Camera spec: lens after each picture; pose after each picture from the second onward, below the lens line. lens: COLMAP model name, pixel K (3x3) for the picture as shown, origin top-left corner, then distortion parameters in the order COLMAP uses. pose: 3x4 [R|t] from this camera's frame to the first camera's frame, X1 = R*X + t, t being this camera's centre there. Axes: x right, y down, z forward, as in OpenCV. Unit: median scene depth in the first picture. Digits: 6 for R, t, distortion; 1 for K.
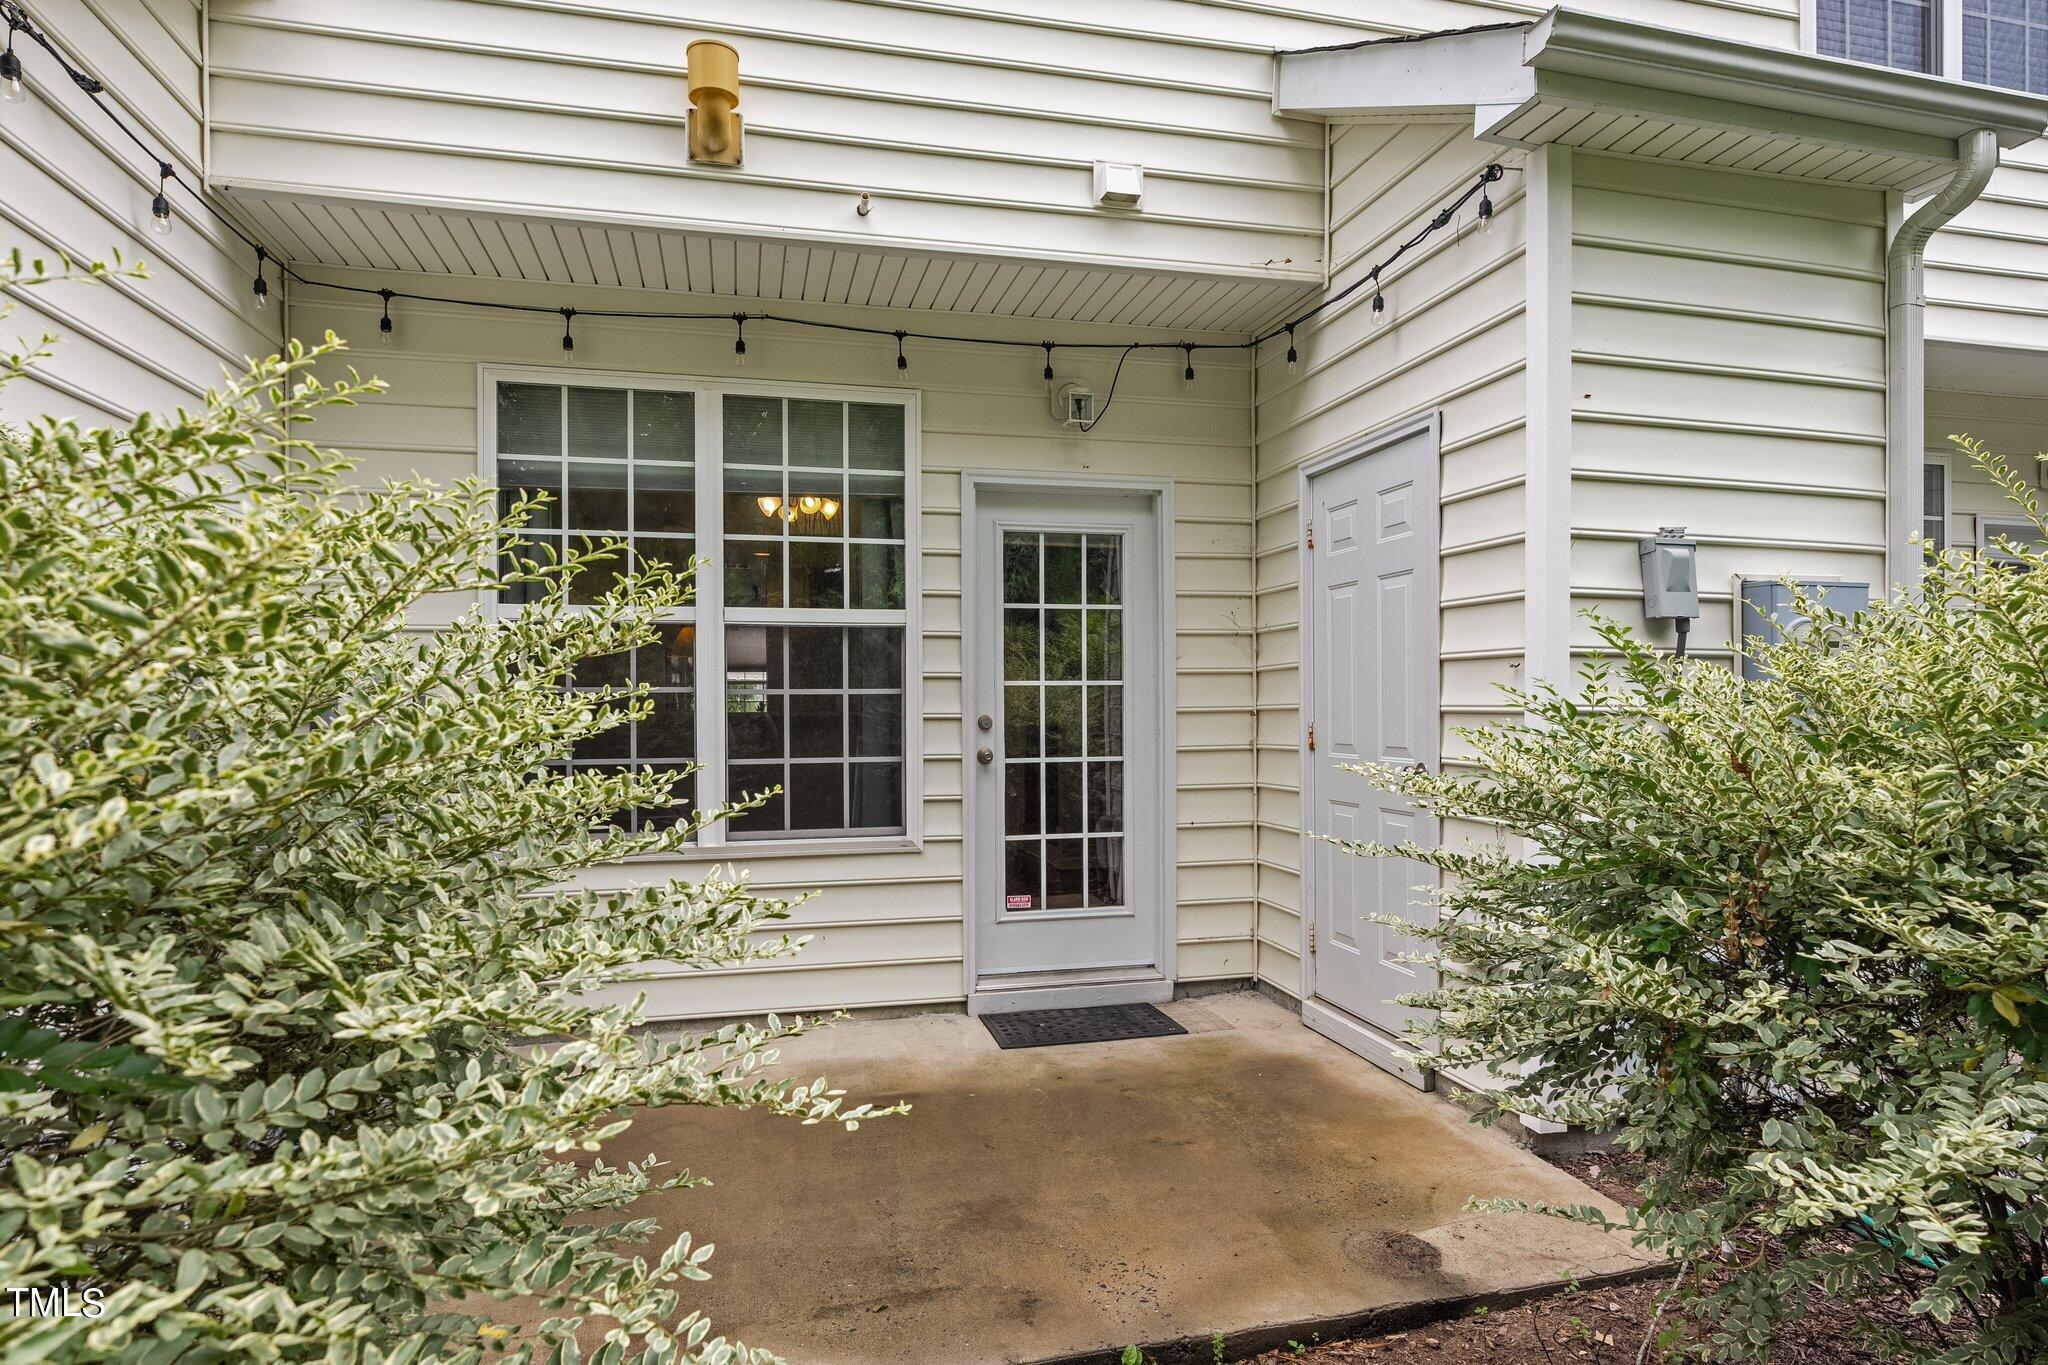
lens RADIAL K [[1129.1, 0, 1023.0], [0, 1129.1, 692.5], [0, 0, 1]] dist [-0.015856, -0.000434]
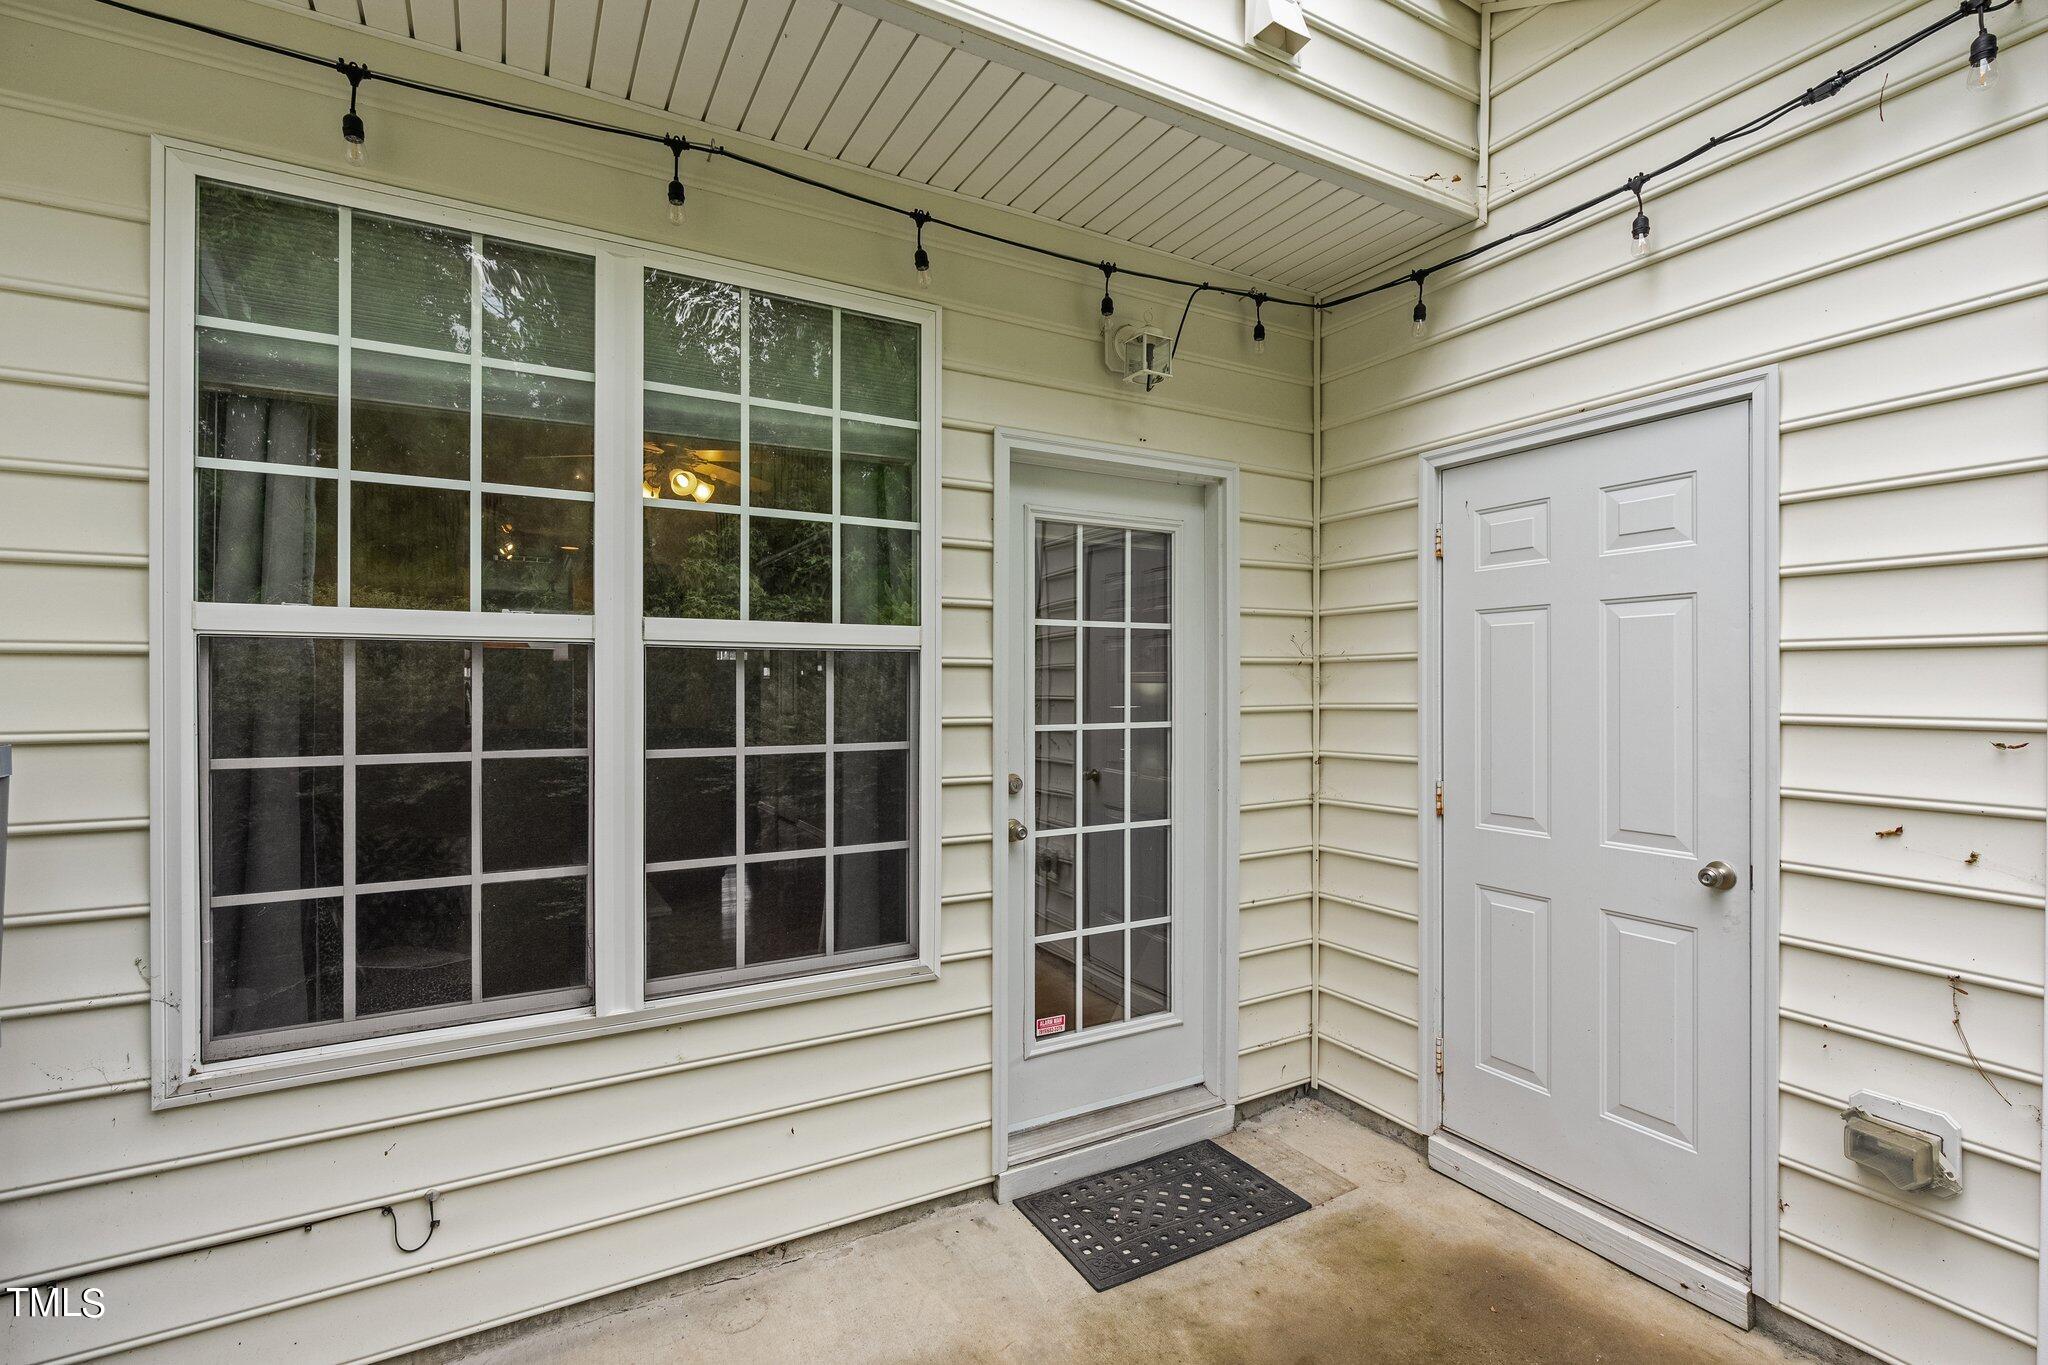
lens RADIAL K [[931.5, 0, 1027.5], [0, 931.5, 680.7], [0, 0, 1]] dist [-0.009937, 0.003712]
pose [[0.965534, 0.007044, 0.260183, -0.186825], [-0.007352, 0.999973, 0.000210, -0.040942], [-0.260174, -0.002116, 0.965559, 0.440350]]
